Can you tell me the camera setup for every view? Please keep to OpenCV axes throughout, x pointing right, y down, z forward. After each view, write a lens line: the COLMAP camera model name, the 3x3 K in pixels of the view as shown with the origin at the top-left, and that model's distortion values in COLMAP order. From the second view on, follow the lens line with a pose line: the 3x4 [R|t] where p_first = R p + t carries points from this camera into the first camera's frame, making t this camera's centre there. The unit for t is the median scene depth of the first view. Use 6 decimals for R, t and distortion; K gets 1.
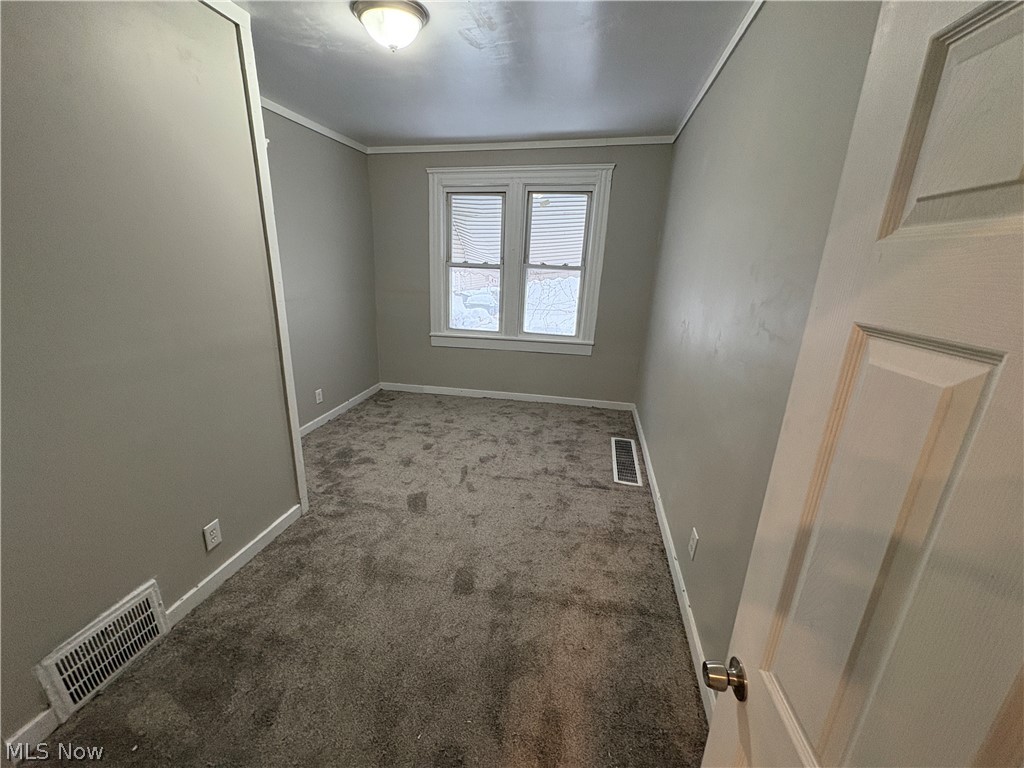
lens RADIAL K [[407.3, 0, 509.7], [0, 407.3, 382.4], [0, 0, 1]] dist [0.000852, 0.000235]
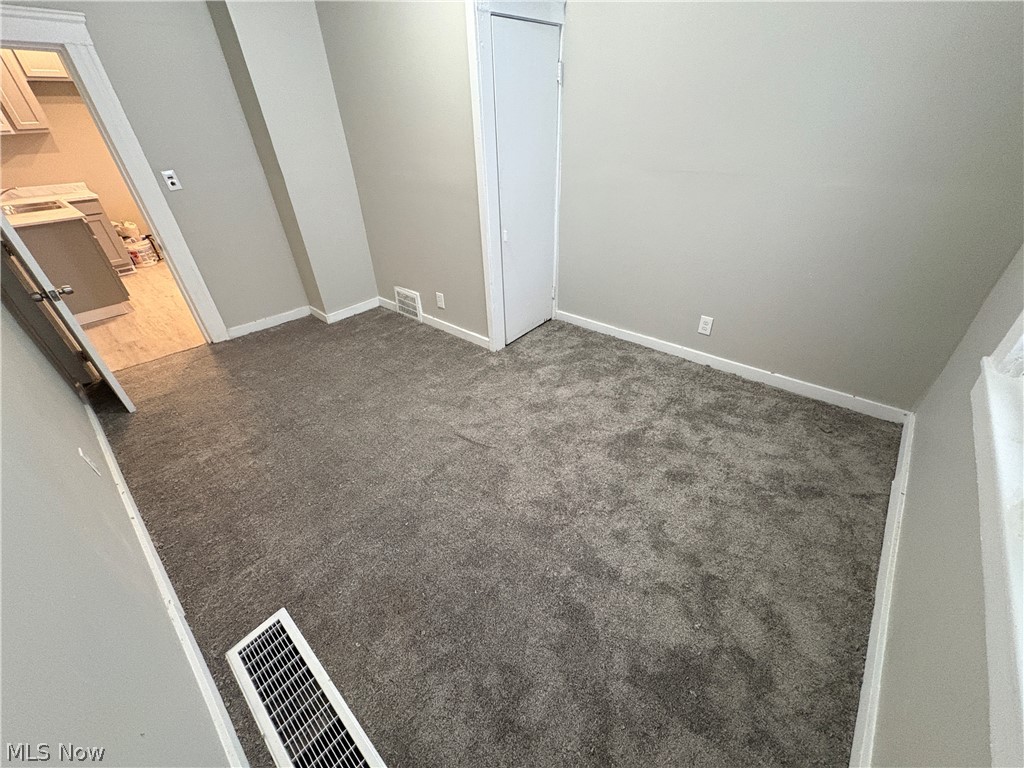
lens RADIAL K [[407.3, 0, 509.7], [0, 407.3, 382.4], [0, 0, 1]] dist [0.000852, 0.000235]
pose [[-0.502707, 0.470415, -0.725255, 0.276008], [-0.226201, 0.738158, 0.635575, -0.273885], [0.834337, 0.483562, -0.264669, 0.970625]]
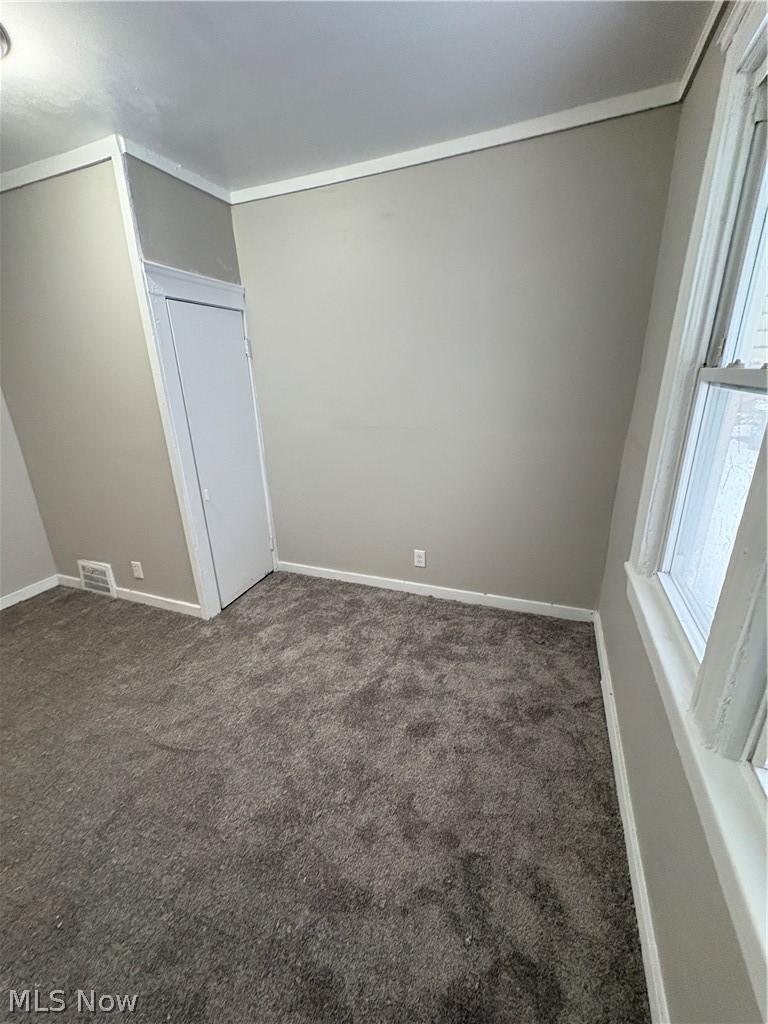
lens RADIAL K [[407.3, 0, 380.3], [0, 407.3, 509.4], [0, 0, 1]] dist [0.000852, 0.000235]
pose [[-0.182133, 0.293936, -0.938312, 0.226476], [-0.258116, 0.906515, 0.334077, -0.284860], [0.948791, 0.303039, -0.089236, 0.990963]]
